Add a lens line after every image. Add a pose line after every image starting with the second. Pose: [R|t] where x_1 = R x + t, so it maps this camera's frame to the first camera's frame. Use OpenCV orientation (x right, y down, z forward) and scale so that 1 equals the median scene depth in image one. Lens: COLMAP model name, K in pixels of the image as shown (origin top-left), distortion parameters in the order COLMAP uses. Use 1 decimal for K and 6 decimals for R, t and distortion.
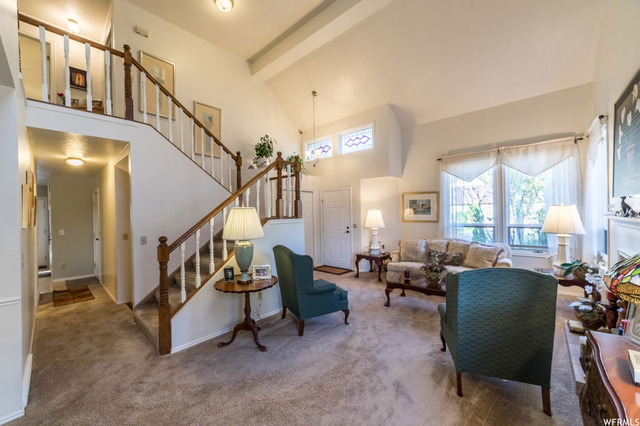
lens RADIAL K [[247.9, 0, 316.6], [0, 247.9, 213.5], [0, 0, 1]] dist [-0.003122, 0.000768]
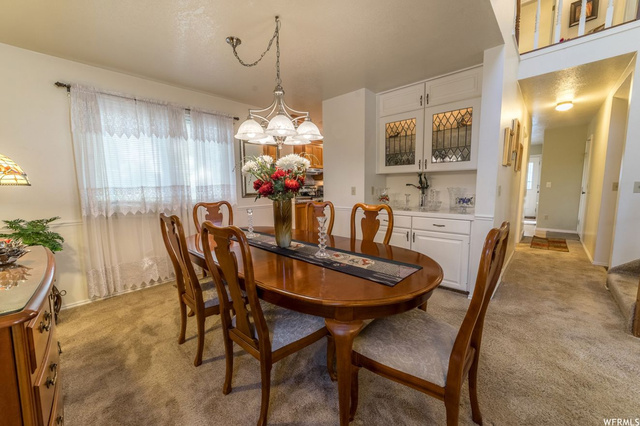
lens RADIAL K [[247.9, 0, 315.7], [0, 247.9, 212.3], [0, 0, 1]] dist [-0.003122, 0.000768]
pose [[-0.018561, 0.123558, -0.992164, 0.046286], [0.002953, 0.992337, 0.123524, 0.074550], [0.999823, -0.000638, -0.018784, 0.045807]]
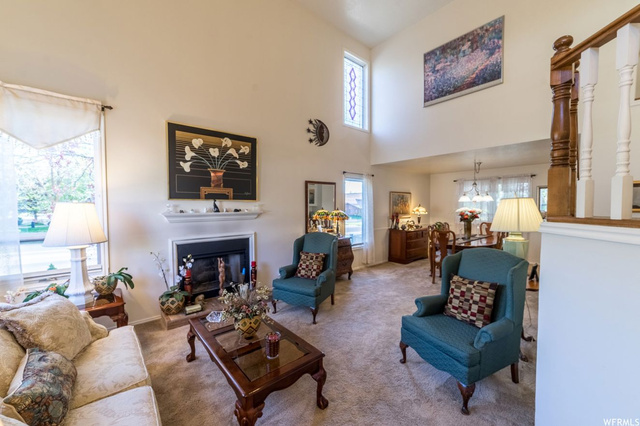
lens RADIAL K [[247.9, 0, 319.6], [0, 247.9, 209.1], [0, 0, 1]] dist [-0.003122, 0.000768]
pose [[-0.992488, 0.014735, 0.121449, 0.219794], [0.018355, 0.999418, 0.028746, -0.024598], [-0.120955, 0.030760, -0.992181, 1.483532]]
